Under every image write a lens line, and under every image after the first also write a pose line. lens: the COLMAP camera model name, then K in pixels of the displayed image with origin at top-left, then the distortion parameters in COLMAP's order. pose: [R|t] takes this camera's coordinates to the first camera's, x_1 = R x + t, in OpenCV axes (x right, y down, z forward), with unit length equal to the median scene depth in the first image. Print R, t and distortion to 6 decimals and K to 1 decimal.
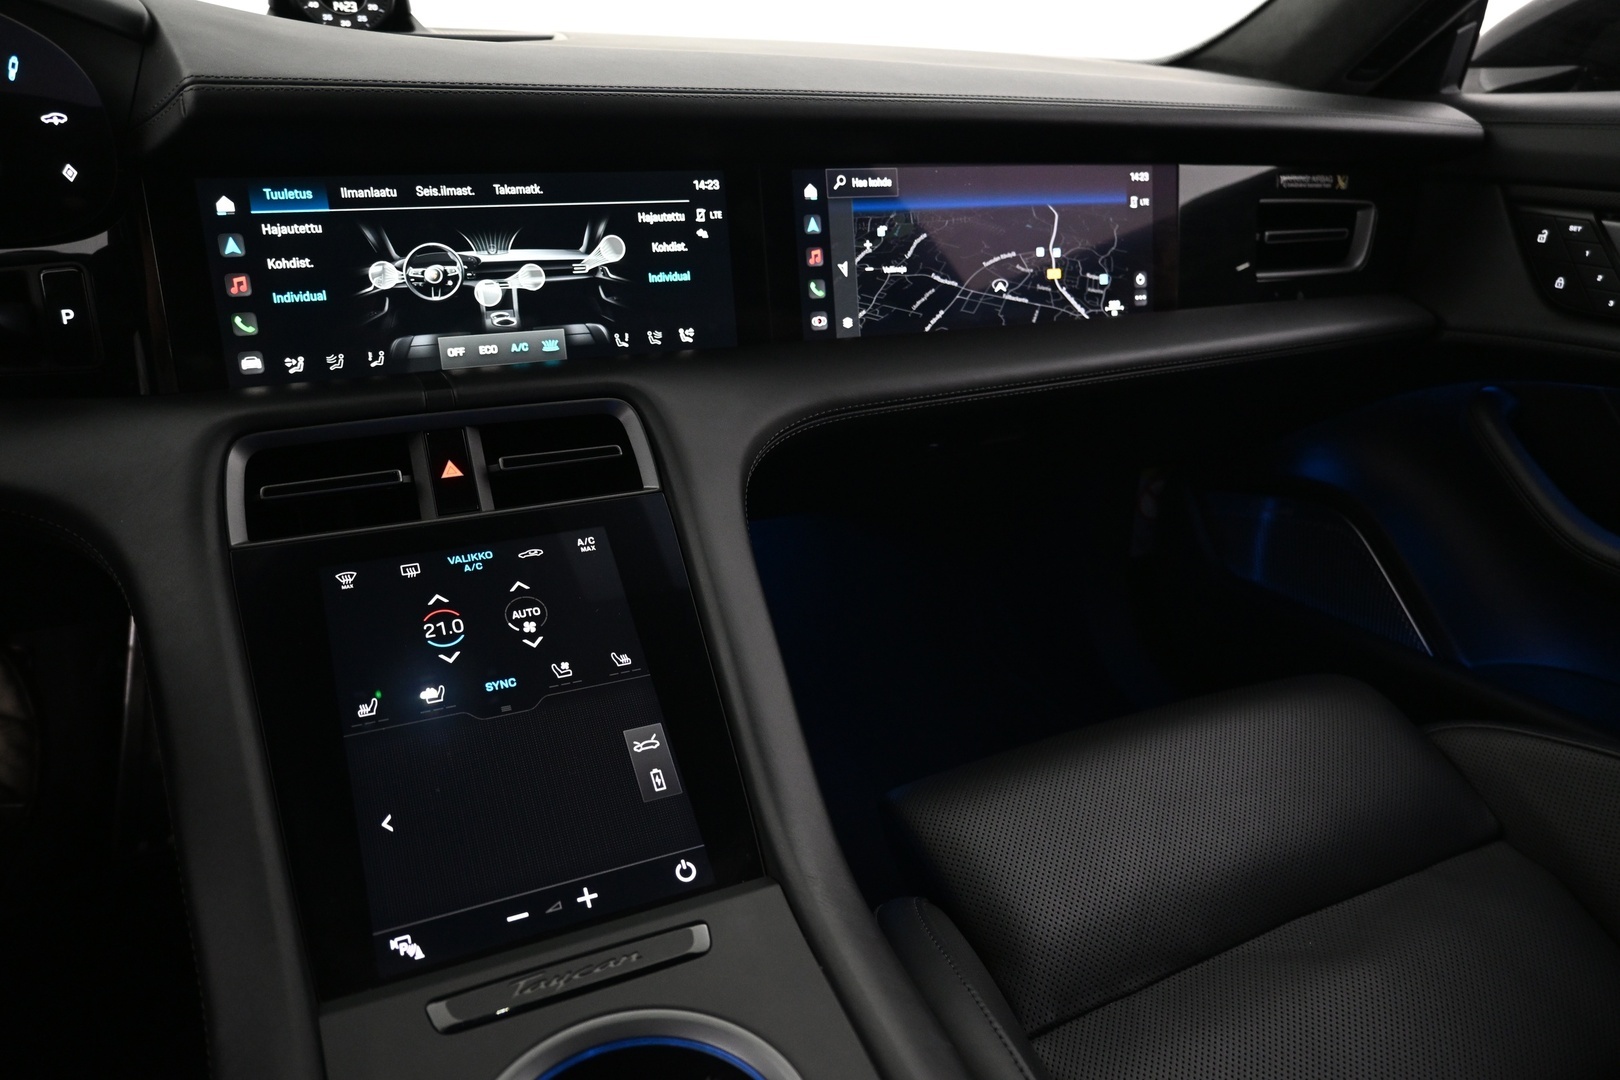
lens RADIAL K [[1137.9, 0, 810.0], [0, 1137.9, 540.0], [0, 0, 1]] dist [0.000855, -0.002840]
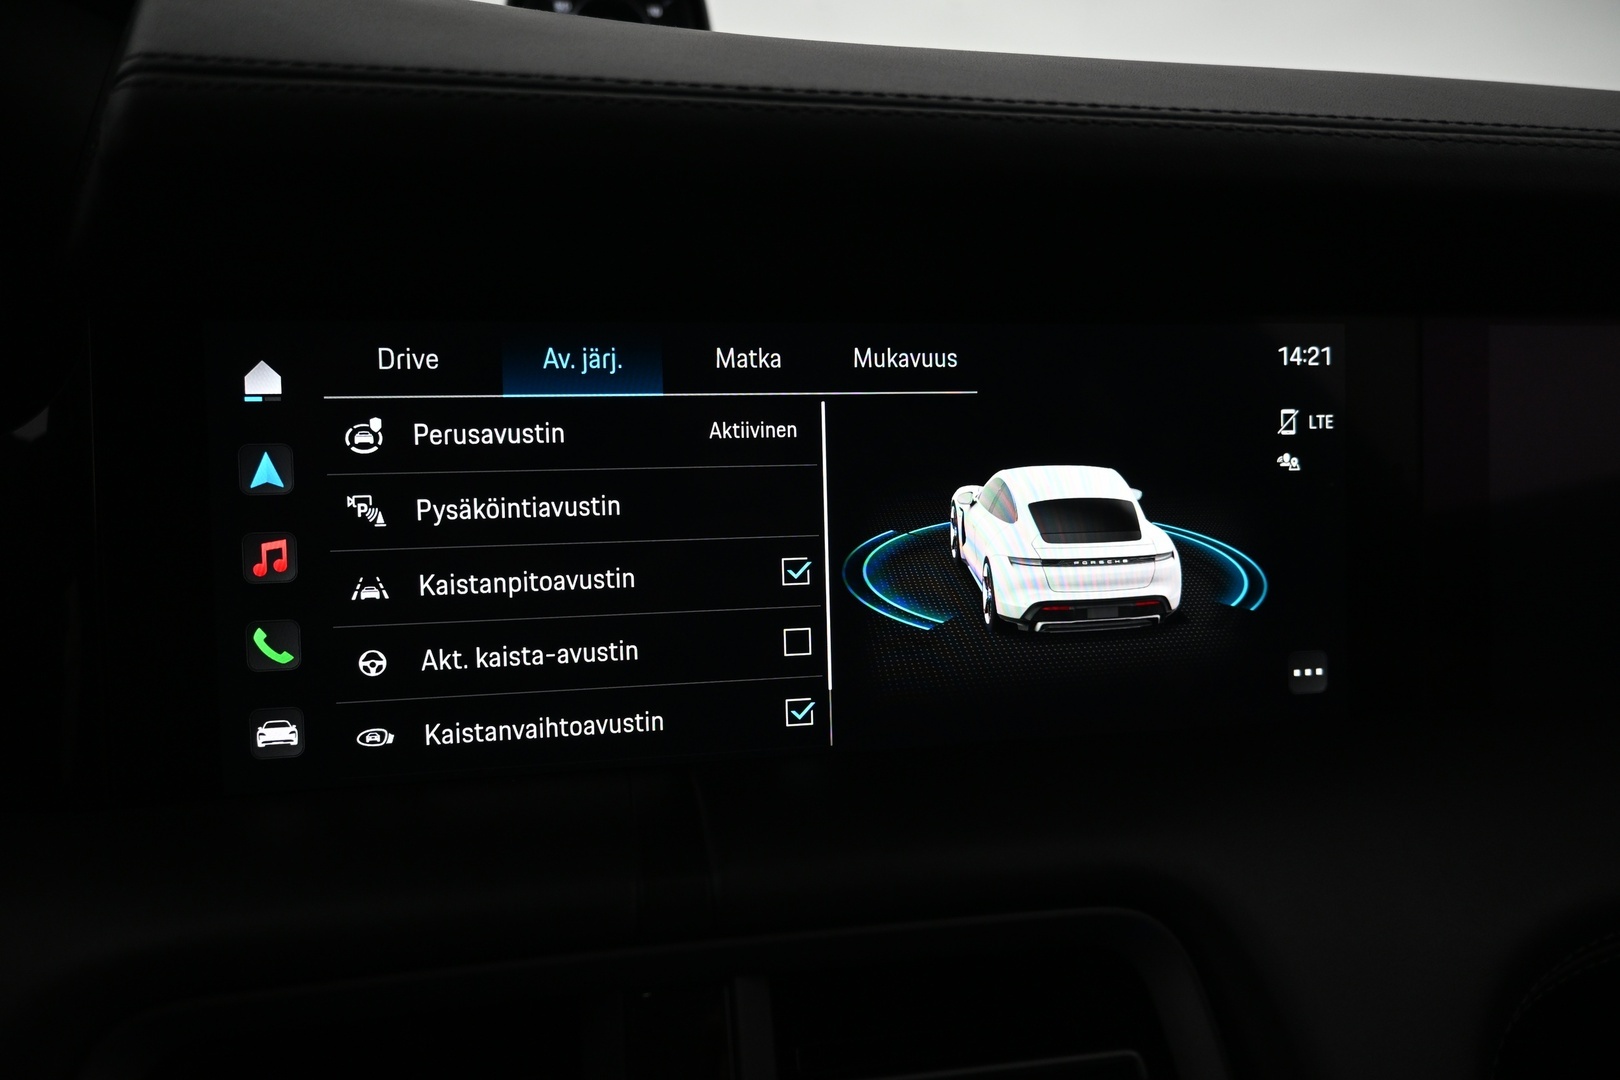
lens RADIAL K [[1137.9, 0, 810.0], [0, 1137.9, 540.0], [0, 0, 1]] dist [0.000855, -0.002840]
pose [[0.968921, 0.057546, -0.240584, -0.196947], [-0.091462, 0.986985, -0.132271, -0.191339], [0.229841, 0.150165, 0.961574, 0.625613]]
